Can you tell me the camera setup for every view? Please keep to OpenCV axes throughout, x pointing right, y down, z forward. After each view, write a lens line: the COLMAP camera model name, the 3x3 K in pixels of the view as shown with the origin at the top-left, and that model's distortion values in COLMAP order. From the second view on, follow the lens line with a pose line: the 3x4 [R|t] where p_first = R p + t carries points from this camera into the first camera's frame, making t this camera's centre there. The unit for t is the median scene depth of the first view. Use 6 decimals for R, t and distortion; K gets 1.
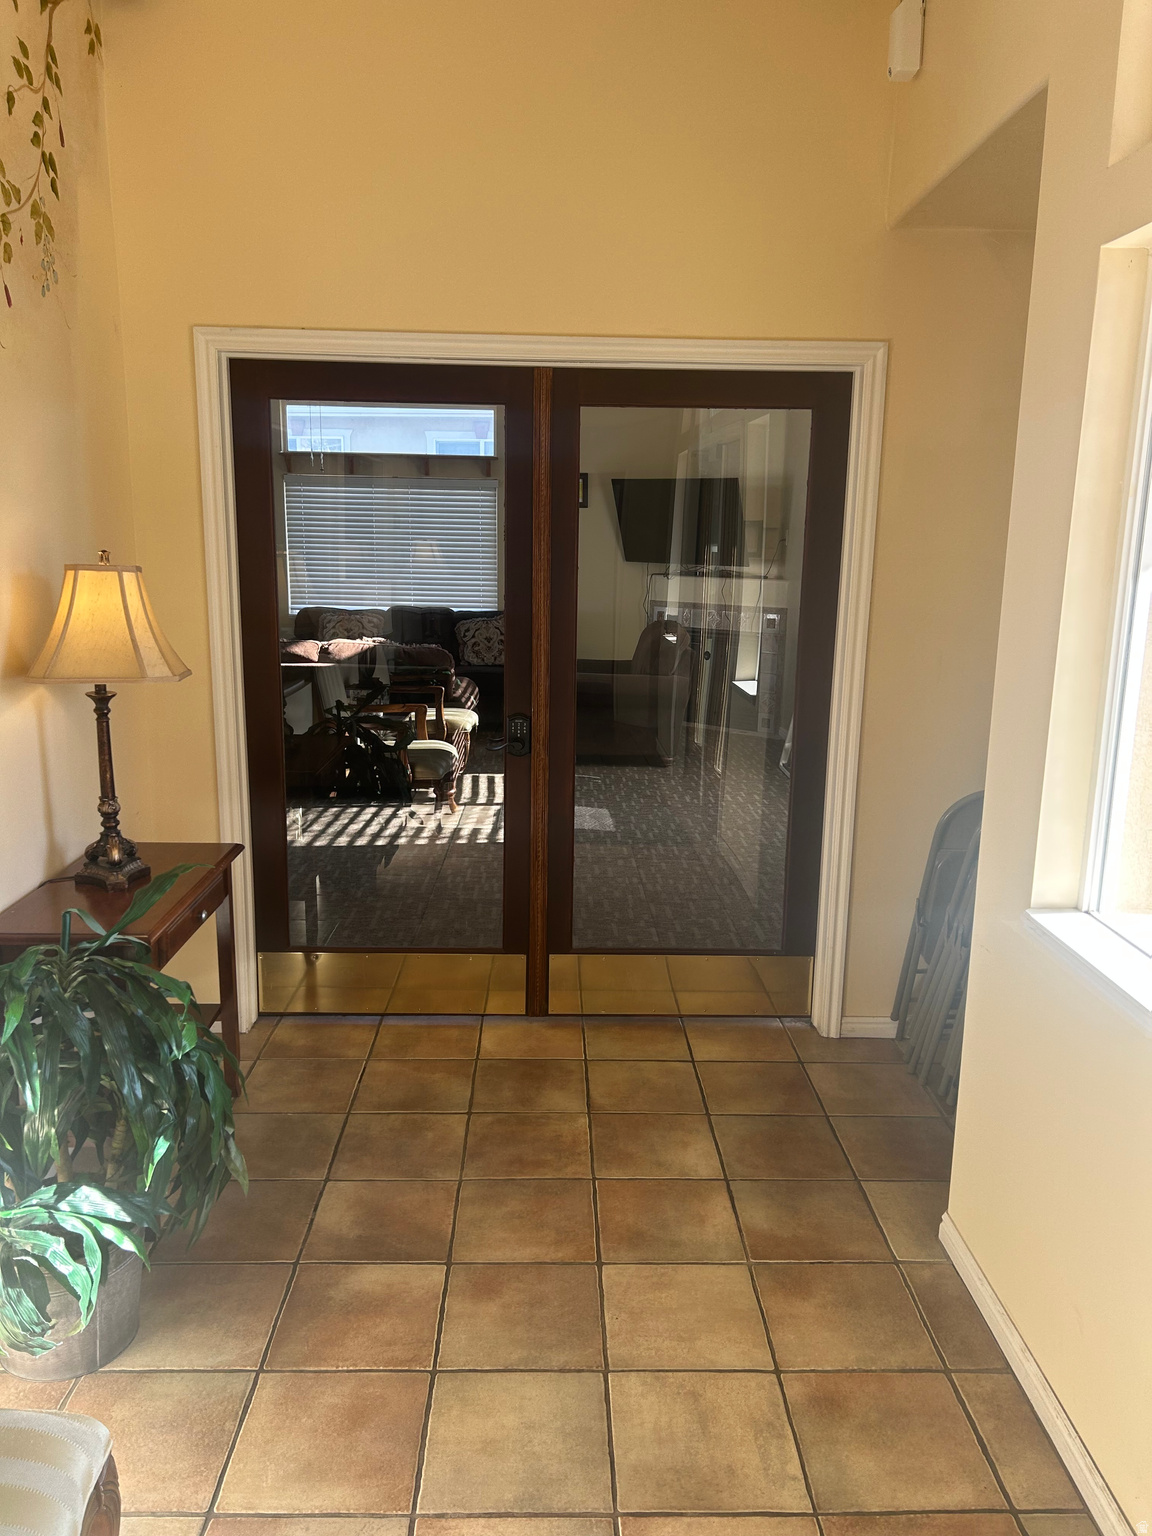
lens RADIAL K [[1147.0, 0, 568.2], [0, 1147.0, 778.3], [0, 0, 1]] dist [0.070357, -0.075081]
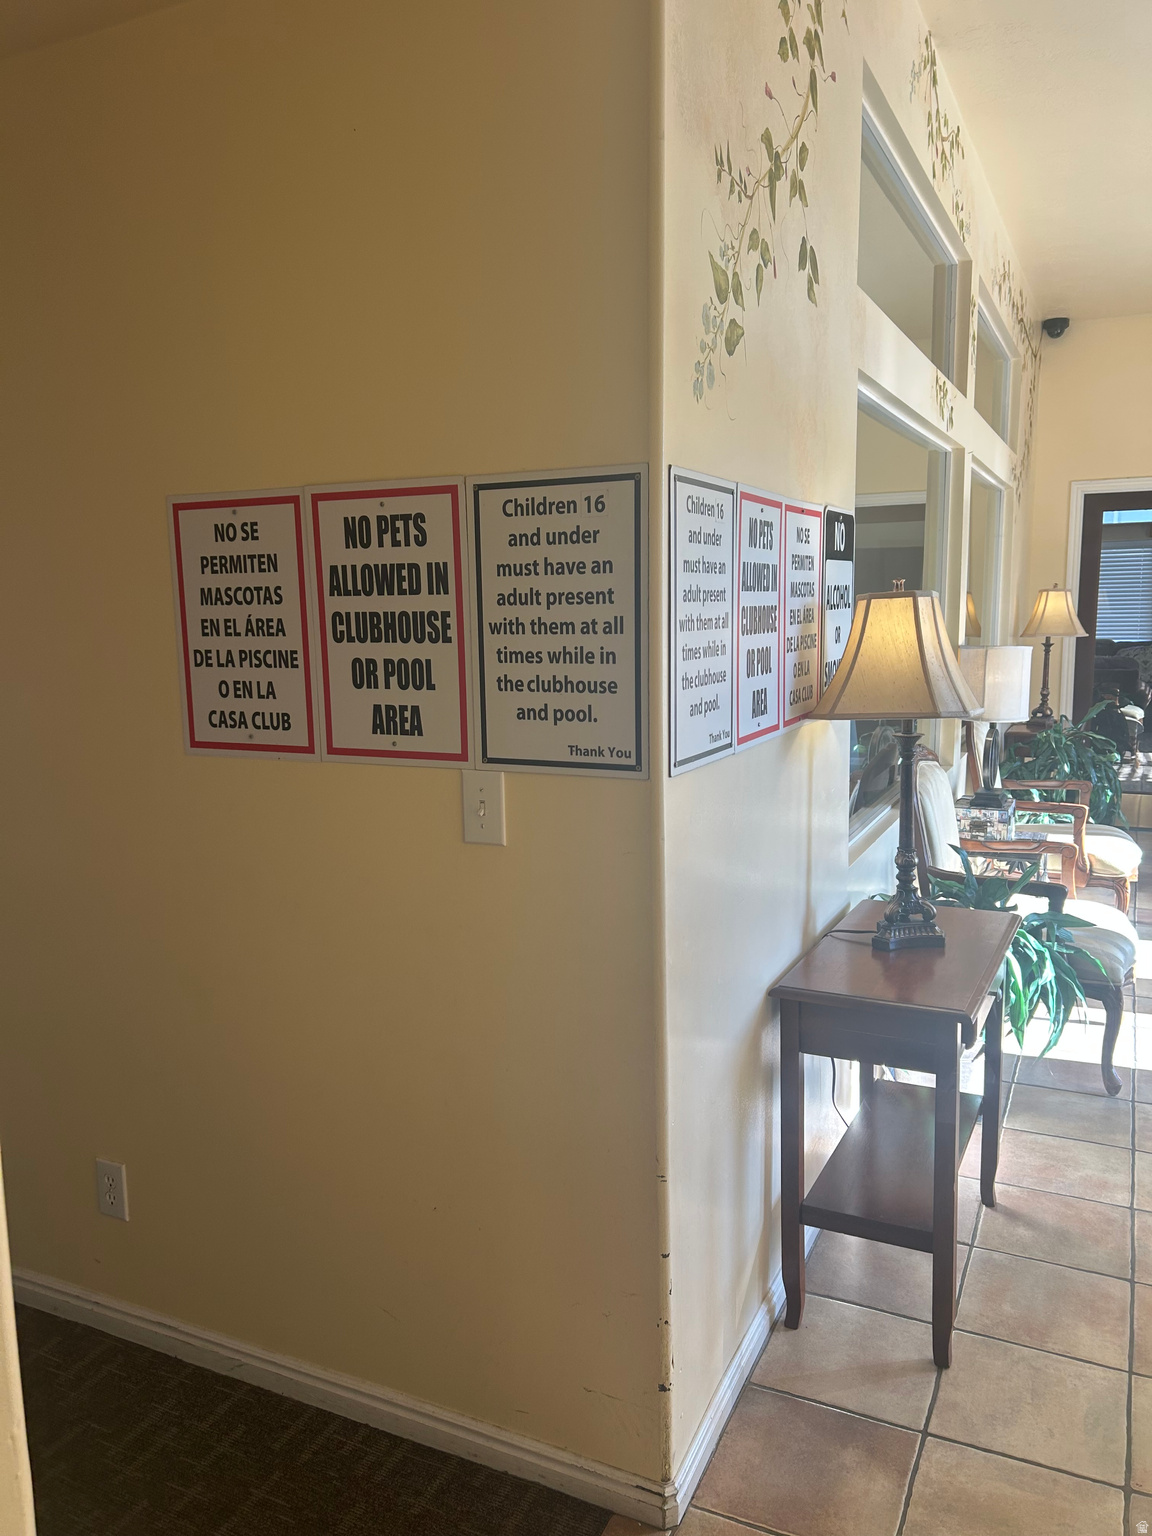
lens RADIAL K [[1147.0, 0, 597.7], [0, 1147.0, 771.2], [0, 0, 1]] dist [0.070357, -0.075081]
pose [[0.899587, 0.040299, -0.434878, -0.135113], [-0.065821, 0.996871, -0.043779, 0.254175], [0.431753, 0.068007, 0.899425, -1.095440]]
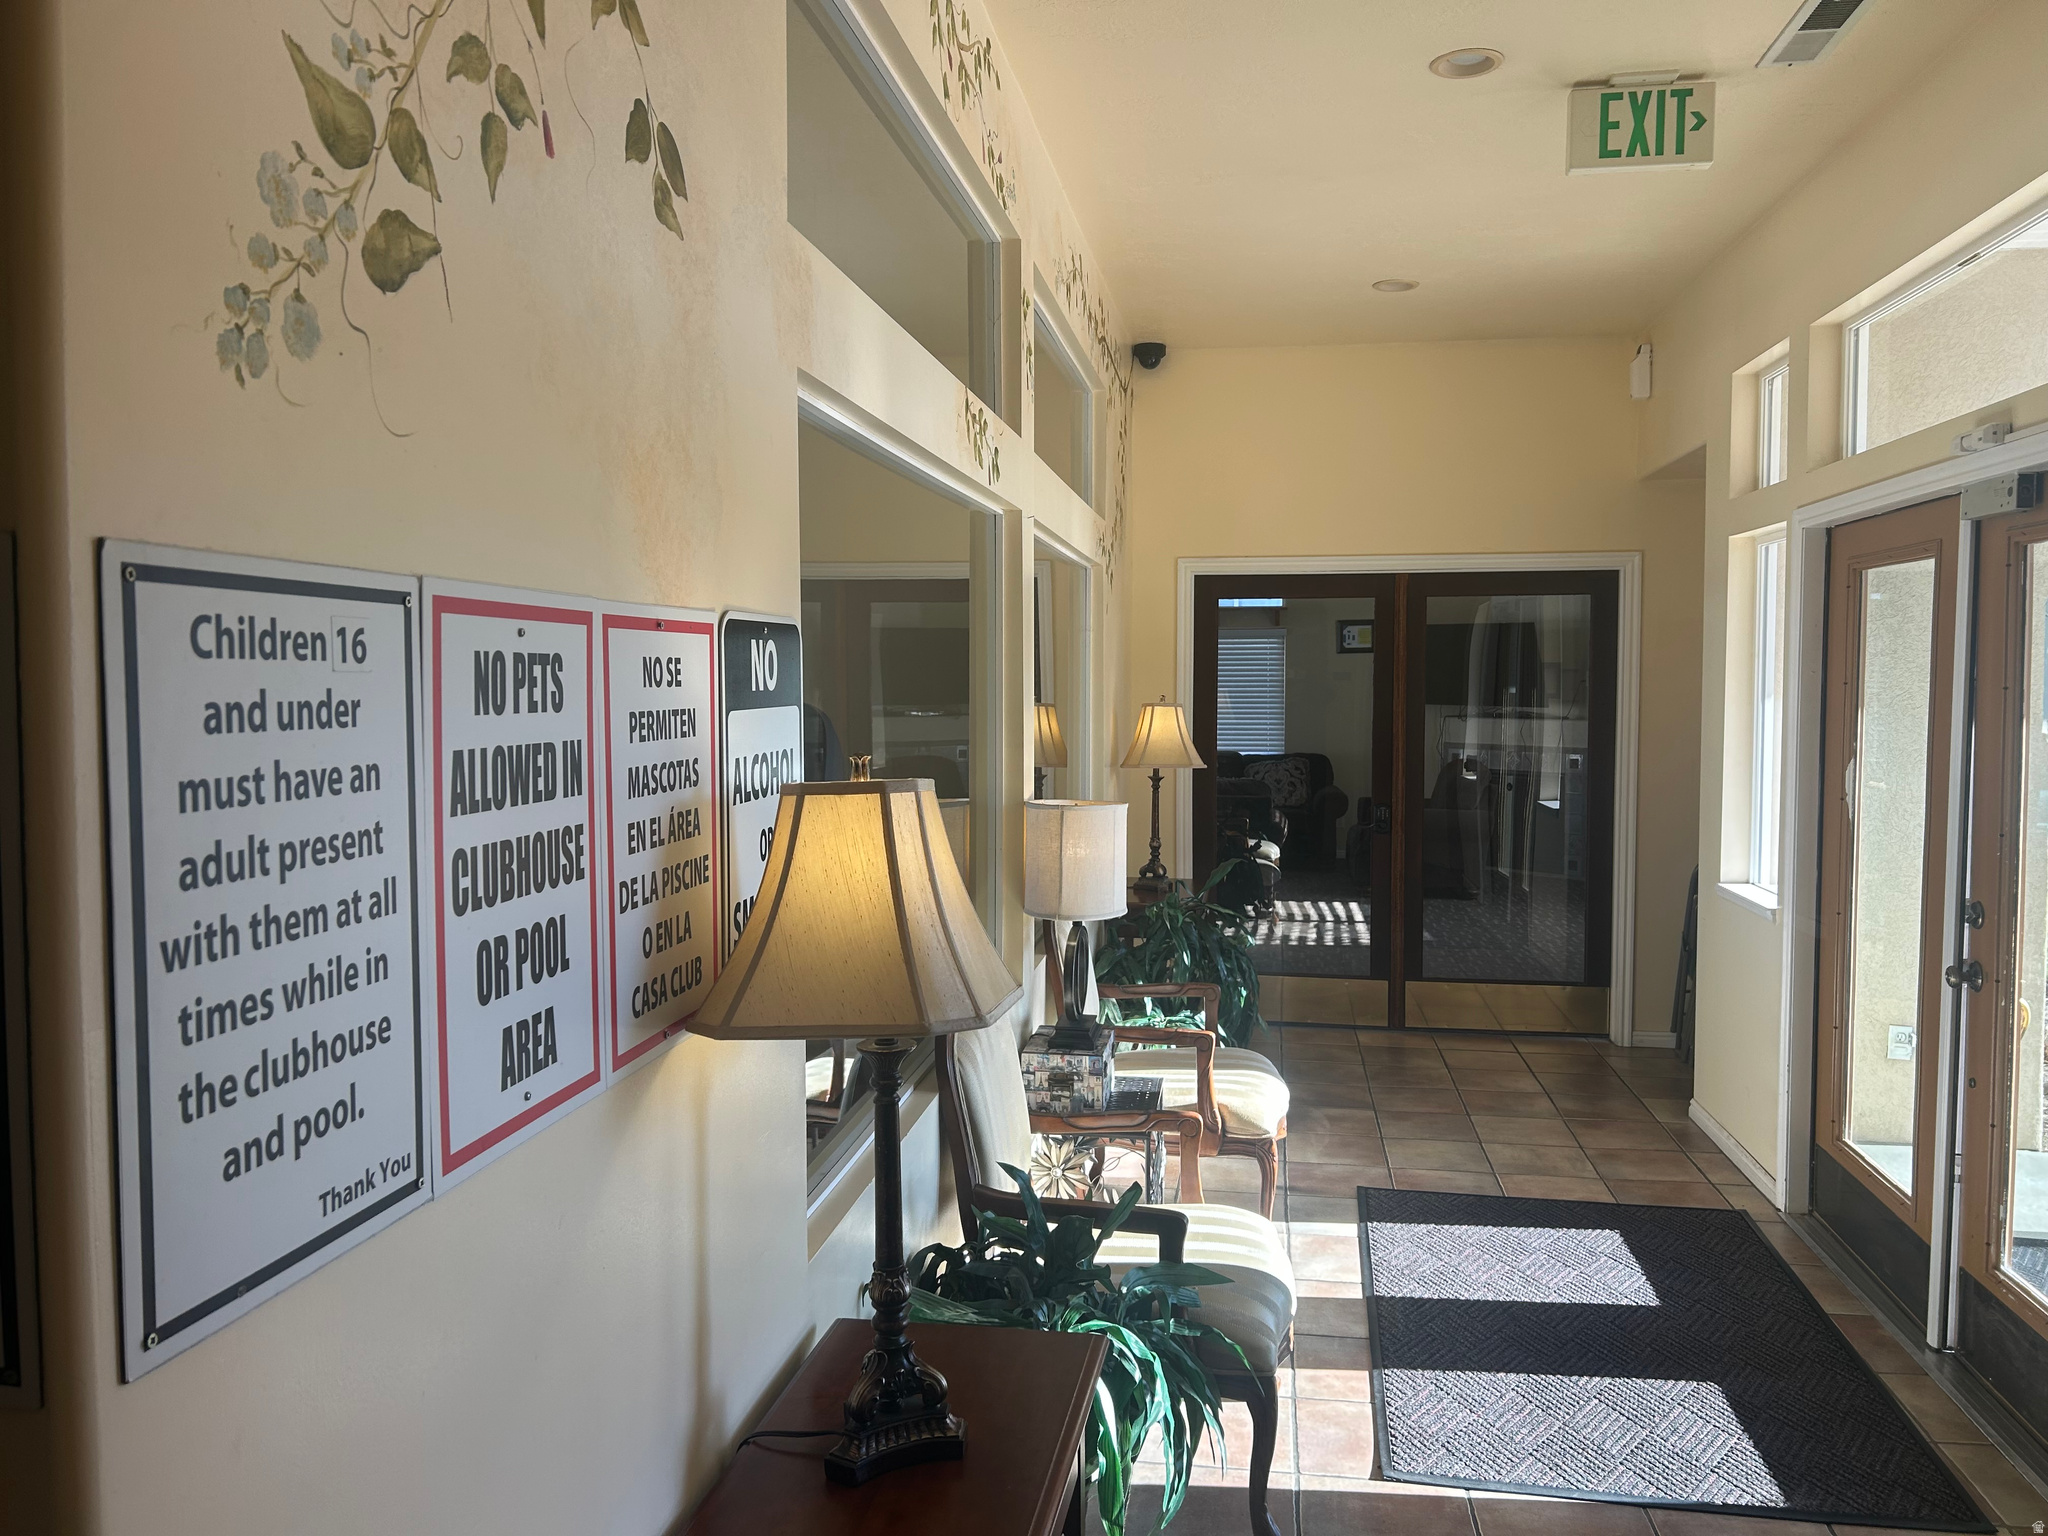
lens RADIAL K [[1529.3, 0, 1043.4], [0, 1529.3, 751.2], [0, 0, 1]] dist [0.070357, -0.075081]
pose [[0.986519, -0.006145, -0.163533, -0.140492], [-0.020222, 0.987059, -0.159077, 0.182399], [0.162394, 0.160240, 0.973628, -0.893900]]
